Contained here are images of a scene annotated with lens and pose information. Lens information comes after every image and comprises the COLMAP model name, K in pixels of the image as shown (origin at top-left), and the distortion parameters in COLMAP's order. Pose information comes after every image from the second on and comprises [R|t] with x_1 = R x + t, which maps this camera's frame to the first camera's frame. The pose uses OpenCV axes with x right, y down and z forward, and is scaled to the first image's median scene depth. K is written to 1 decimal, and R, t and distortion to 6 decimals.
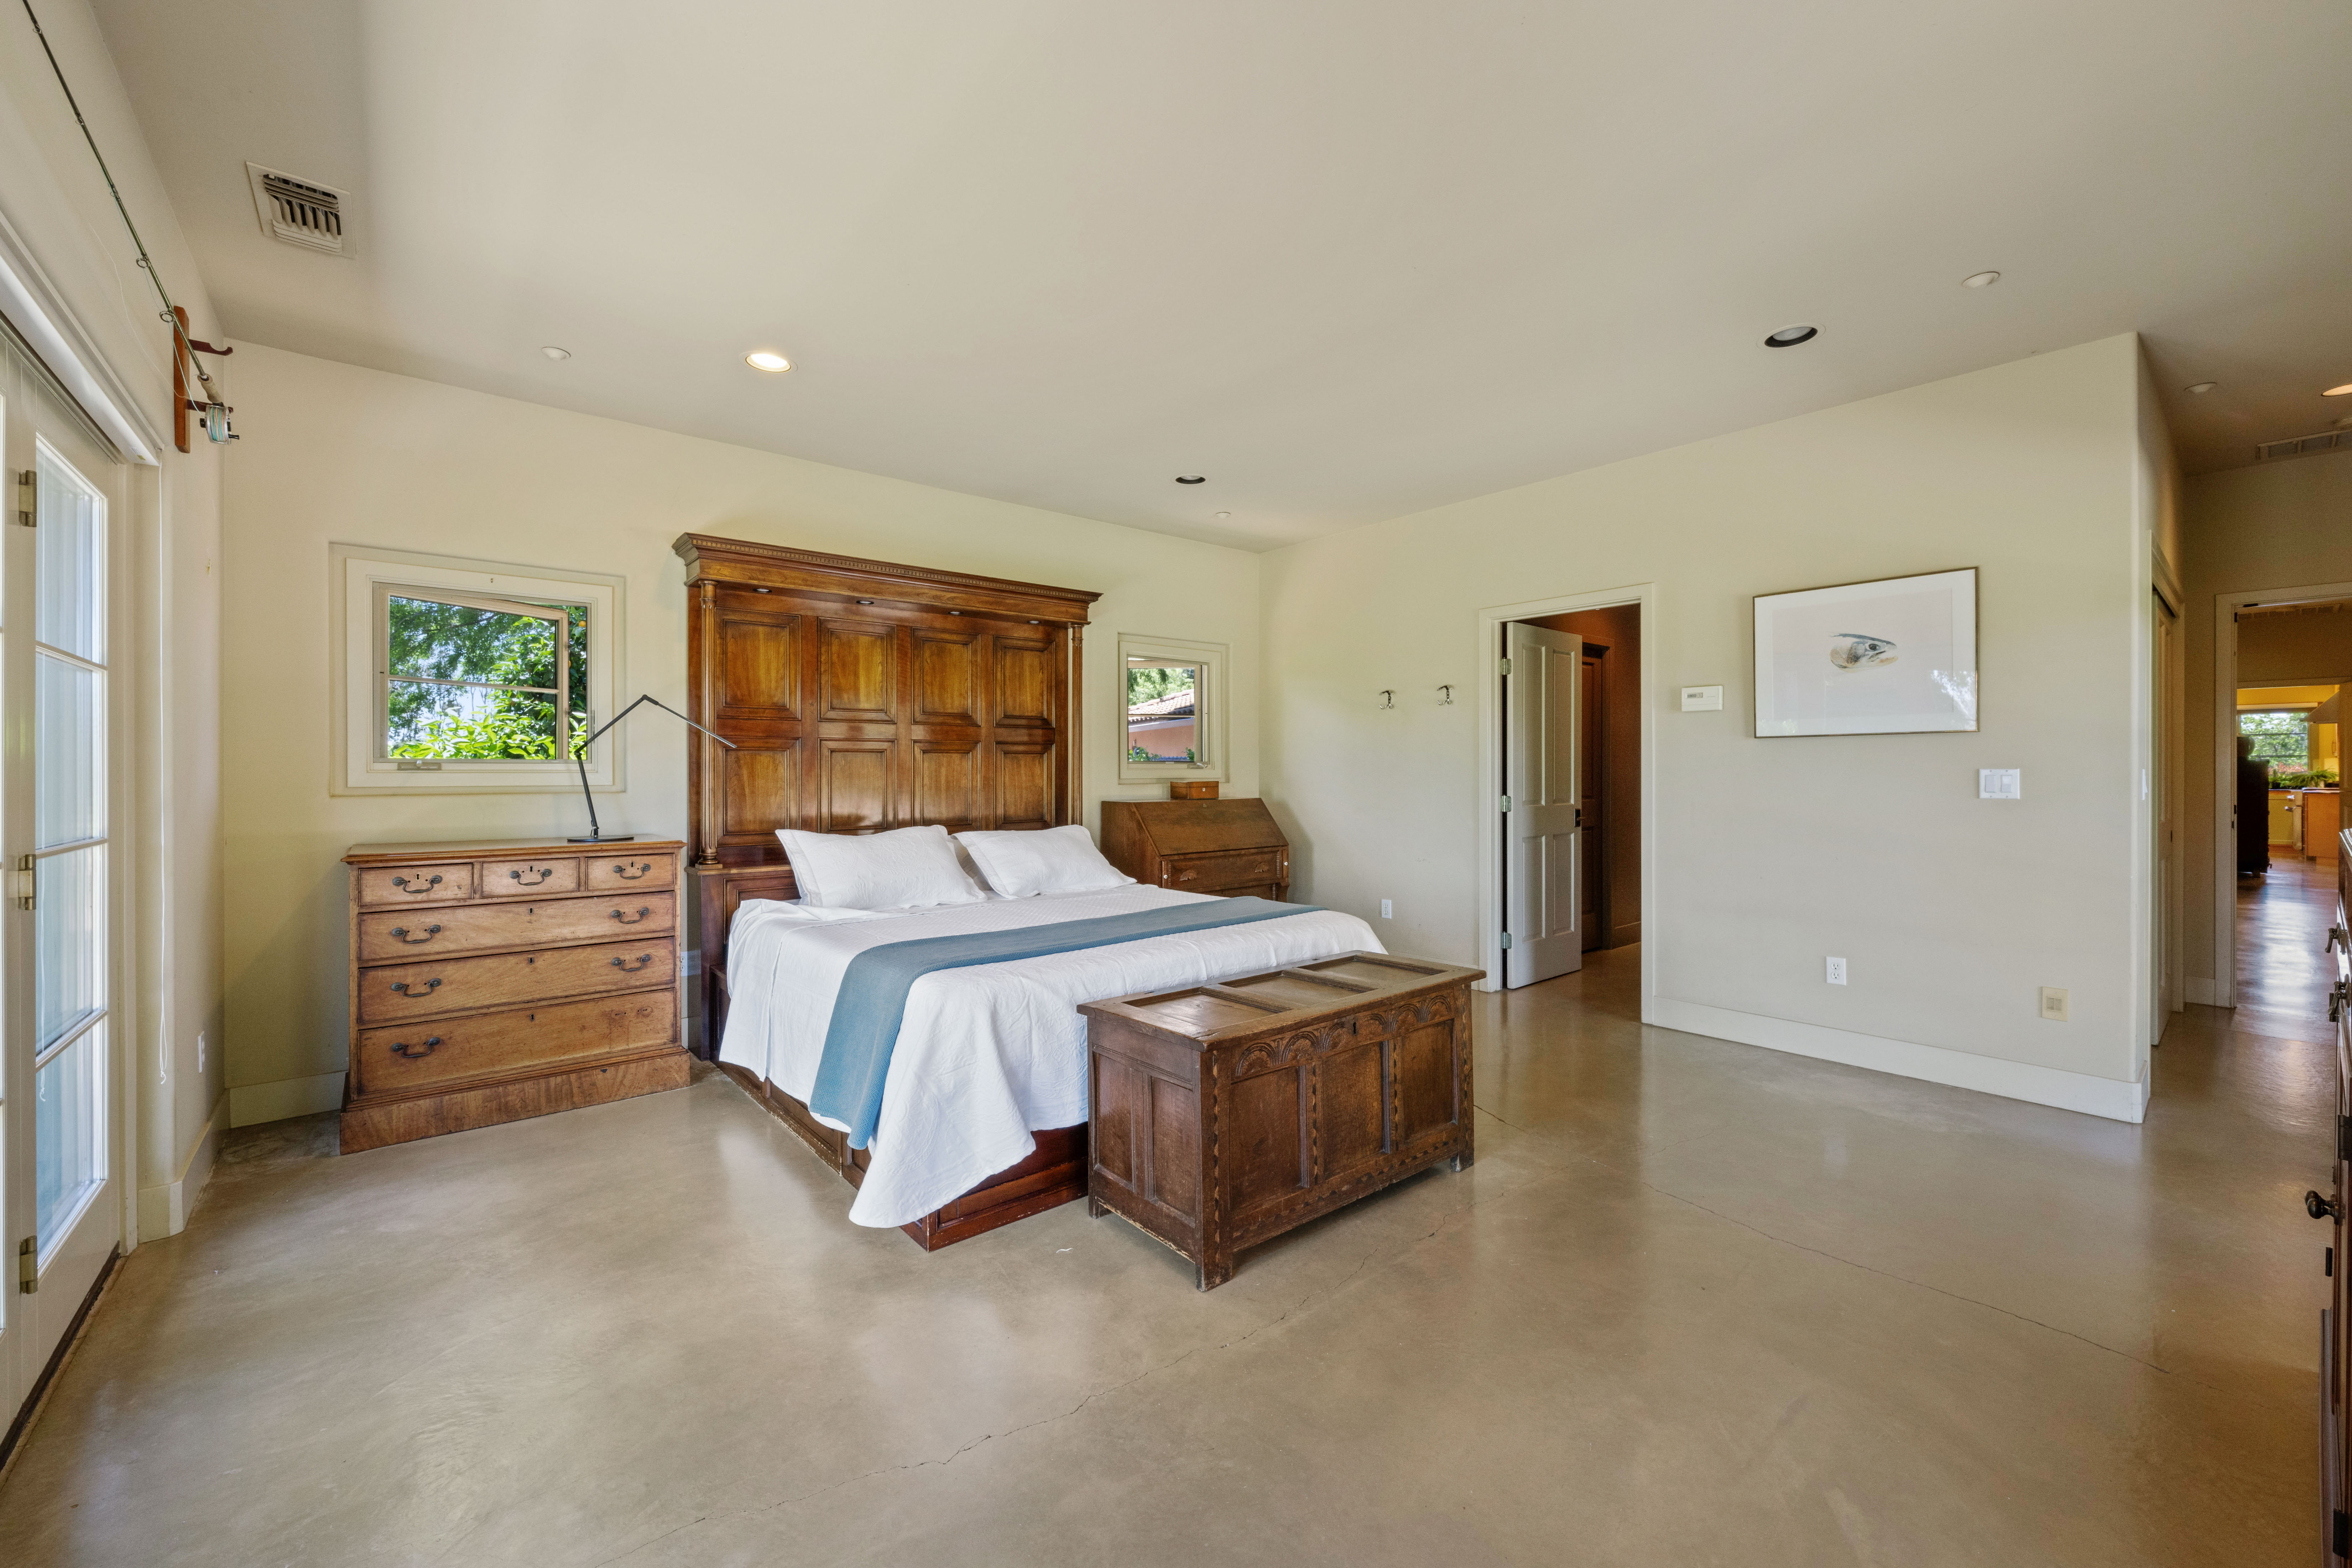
lens RADIAL K [[931.3, 0, 1182.7], [0, 931.3, 779.6], [0, 0, 1]] dist [0.001152, 0.000278]
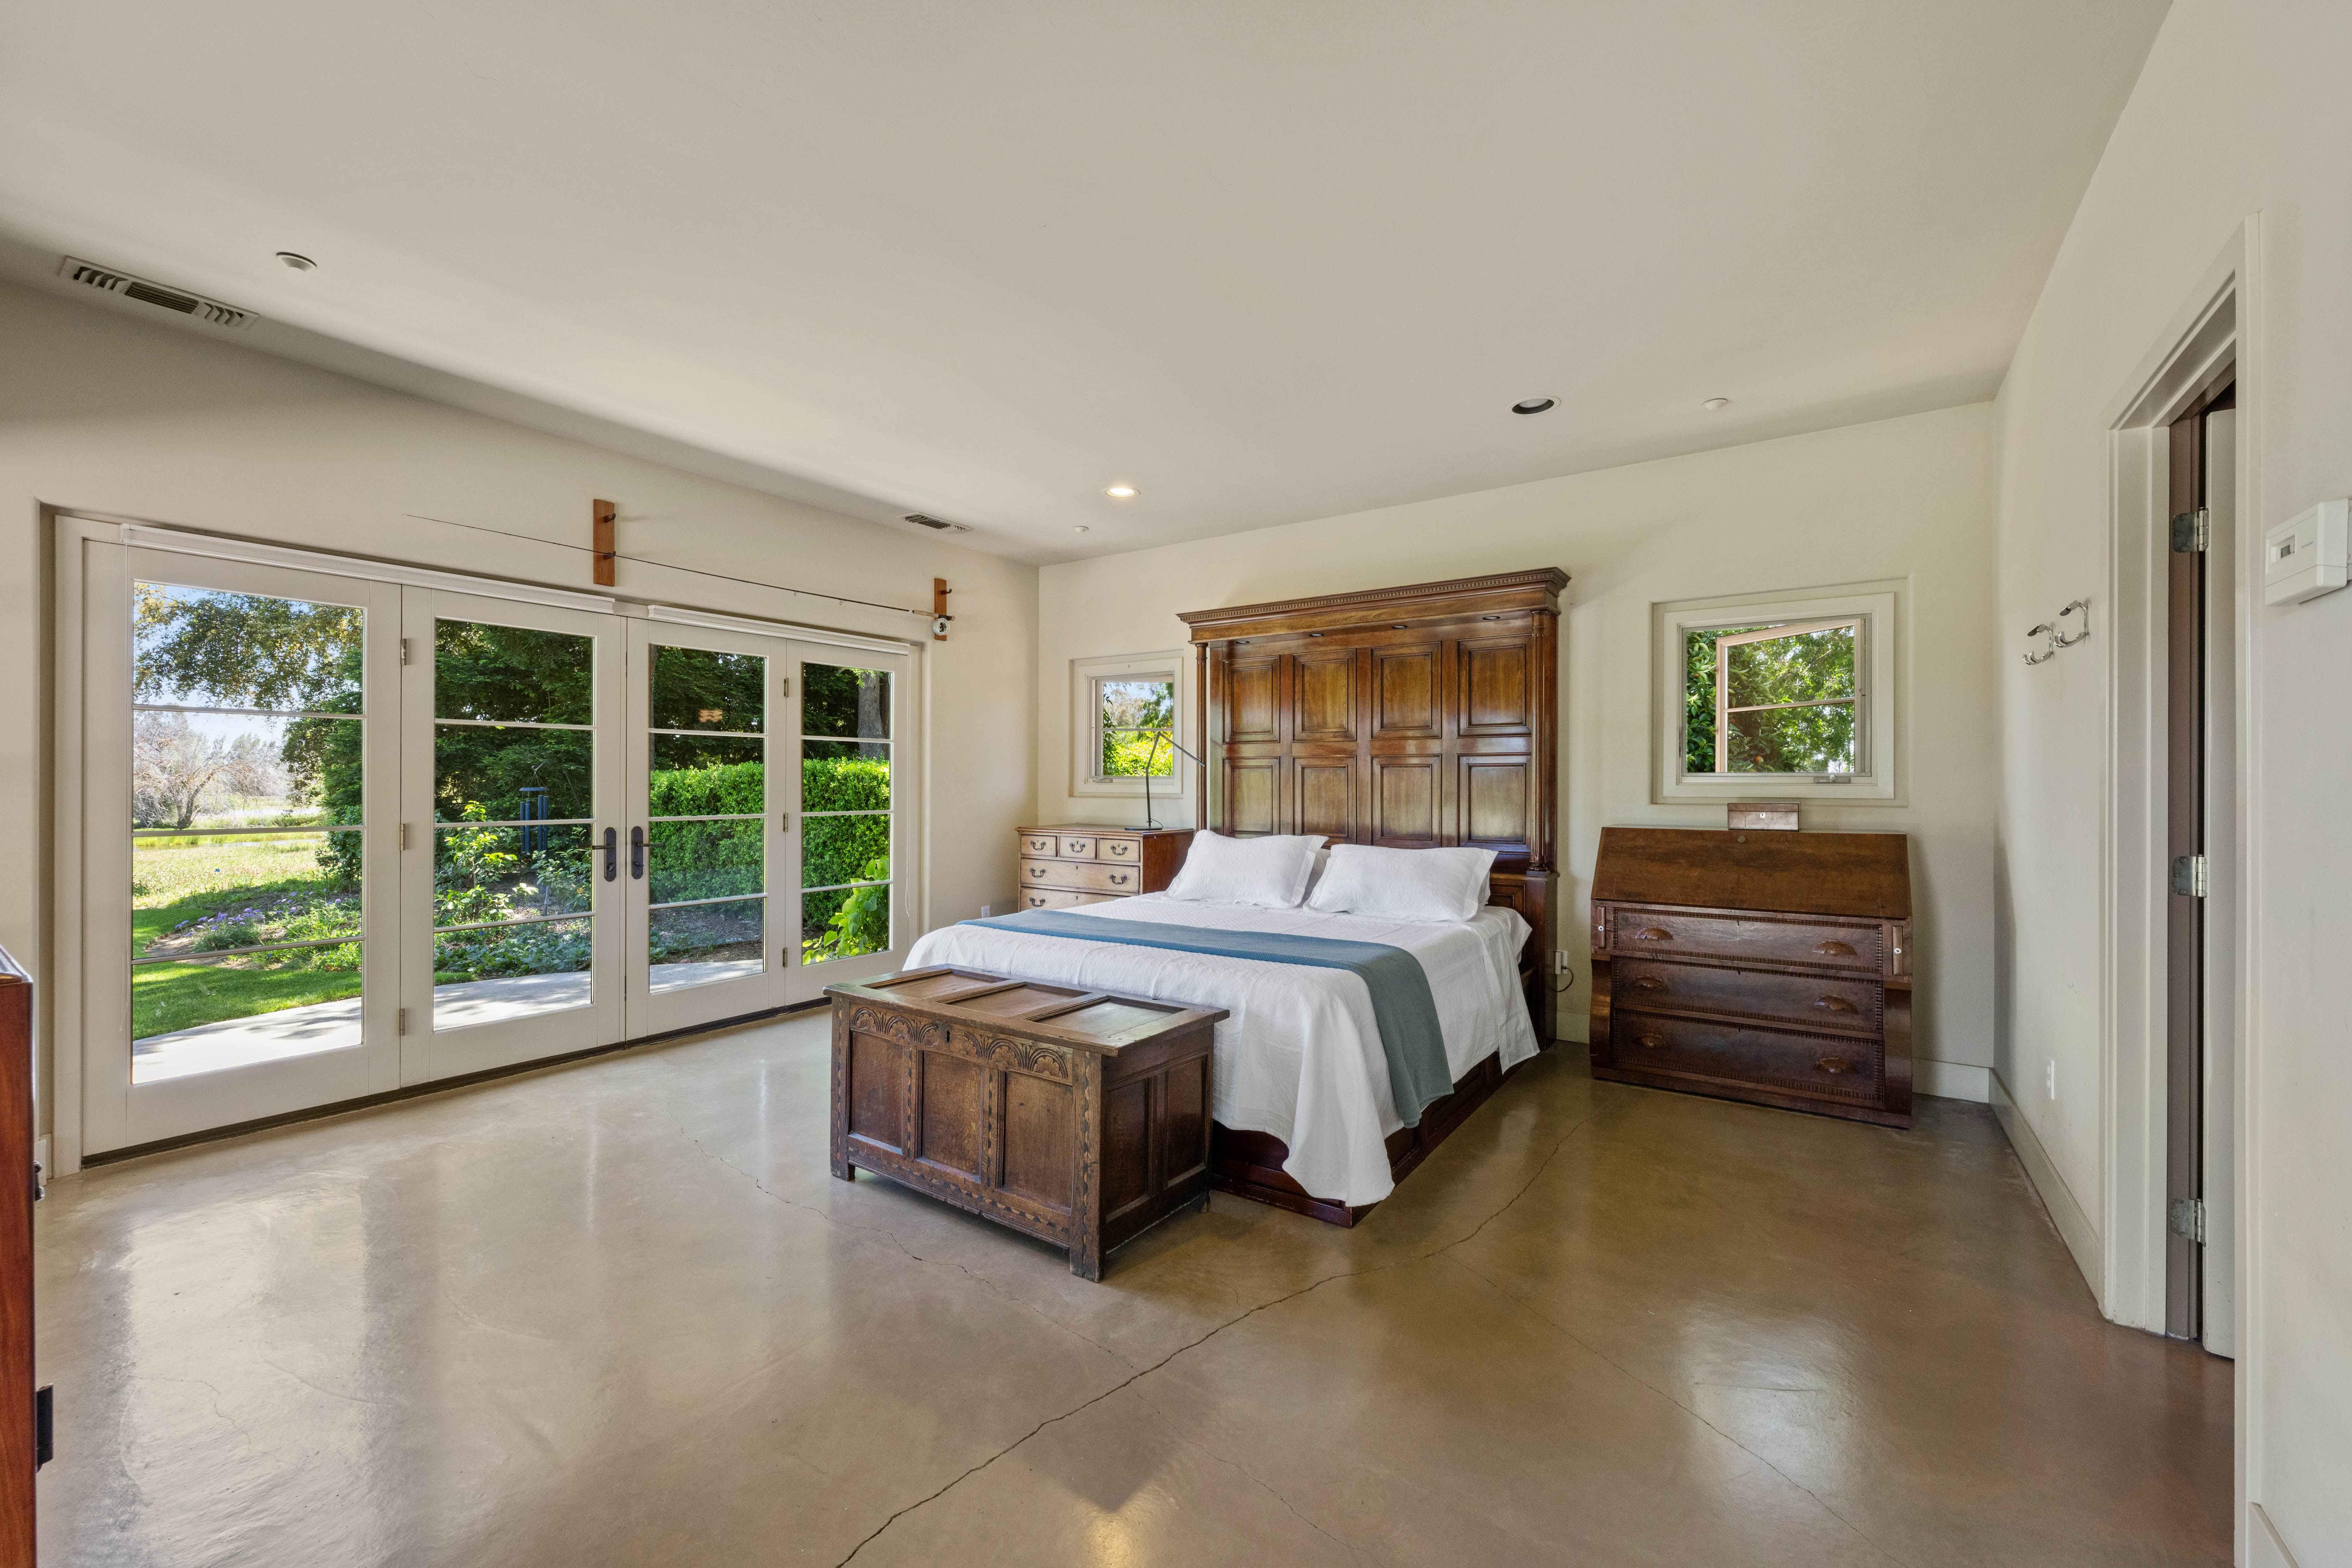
lens RADIAL K [[931.3, 0, 1182.7], [0, 931.3, 779.6], [0, 0, 1]] dist [0.001152, 0.000278]
pose [[0.261396, -0.001779, -0.965230, 0.707682], [-0.012686, 0.999906, -0.005279, -0.007487], [0.965148, 0.013624, 0.261349, 0.554363]]
